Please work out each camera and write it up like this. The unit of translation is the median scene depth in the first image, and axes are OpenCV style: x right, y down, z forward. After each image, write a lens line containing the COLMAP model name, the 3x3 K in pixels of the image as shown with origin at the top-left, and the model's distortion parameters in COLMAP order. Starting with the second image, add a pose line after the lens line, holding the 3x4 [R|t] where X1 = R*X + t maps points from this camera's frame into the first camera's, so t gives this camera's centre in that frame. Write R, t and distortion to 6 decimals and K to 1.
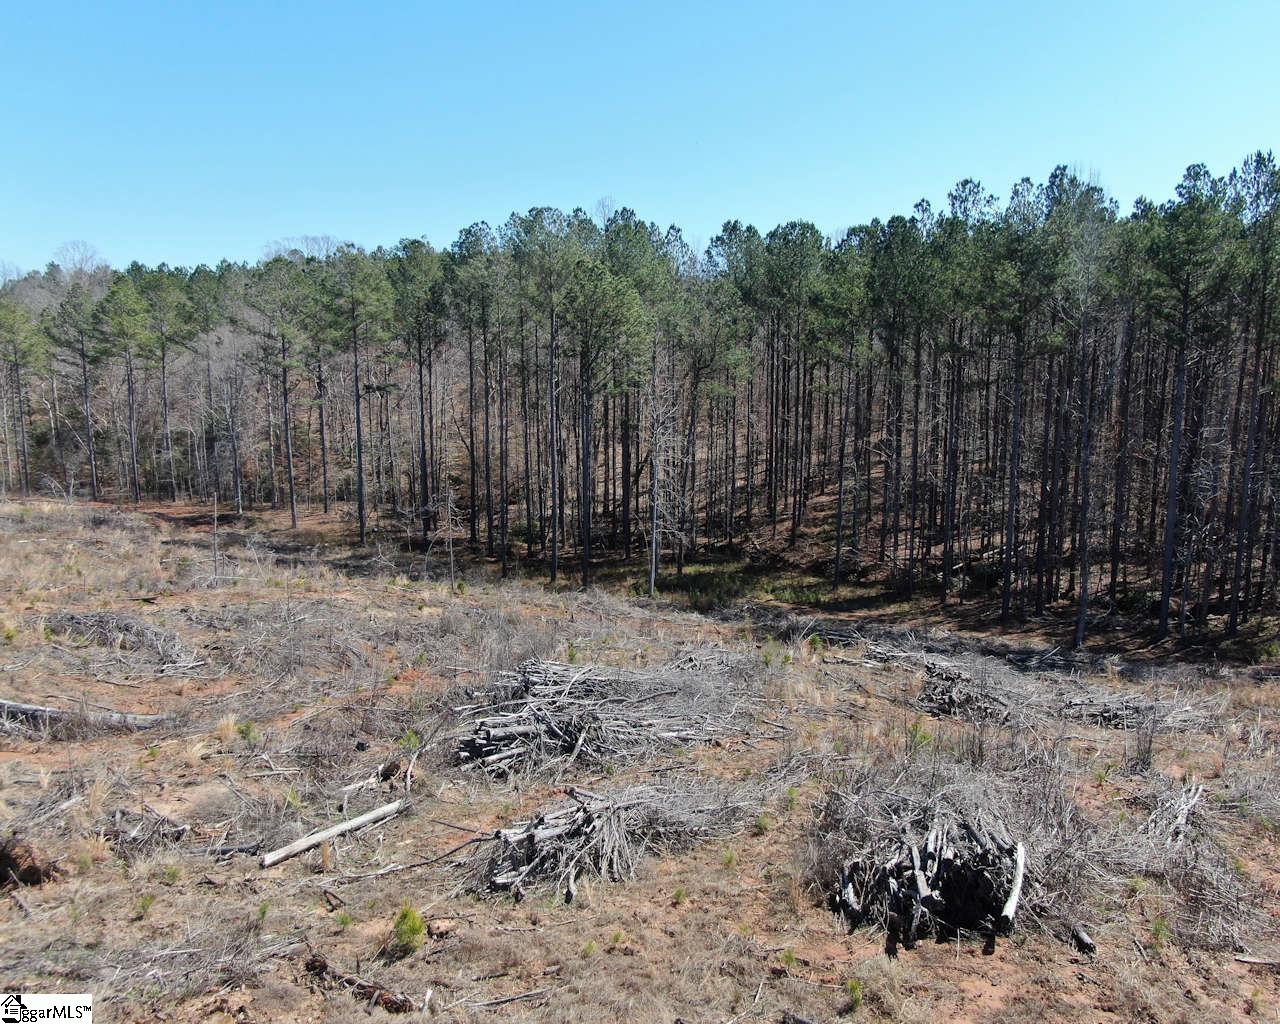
lens RADIAL K [[992.4, 0, 639.6], [0, 992.4, 512.5], [0, 0, 1]] dist [-0.012157, 0.007458]
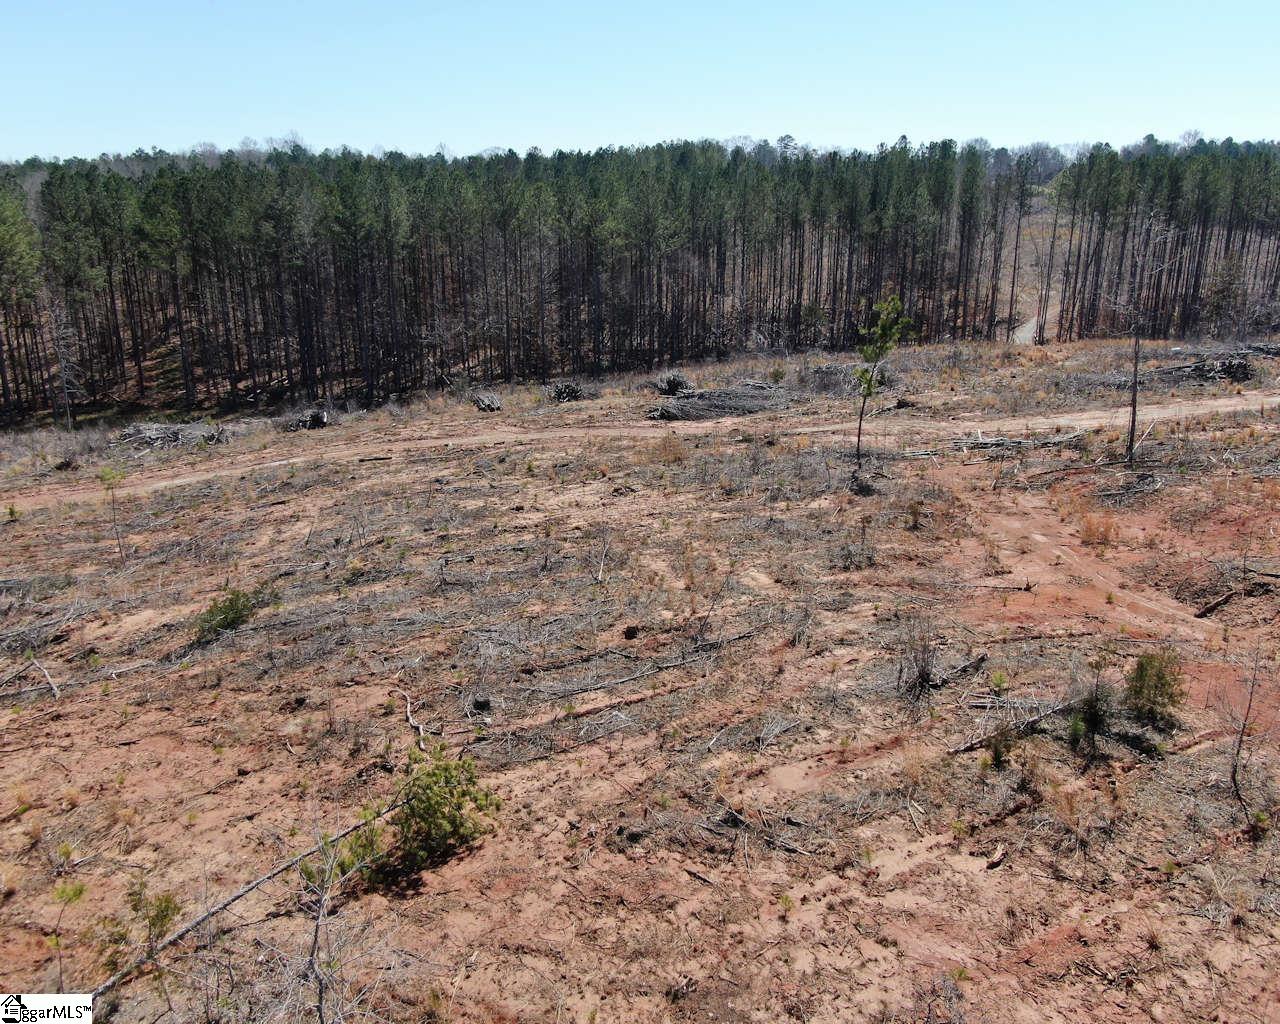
lens RADIAL K [[992.4, 0, 626.7], [0, 992.4, 493.6], [0, 0, 1]] dist [-0.012157, 0.007458]
pose [[0.748232, -0.192010, 0.635044, -0.316220], [0.111305, 0.979967, 0.165156, 0.016254], [-0.654034, -0.052891, 0.754614, -0.692592]]
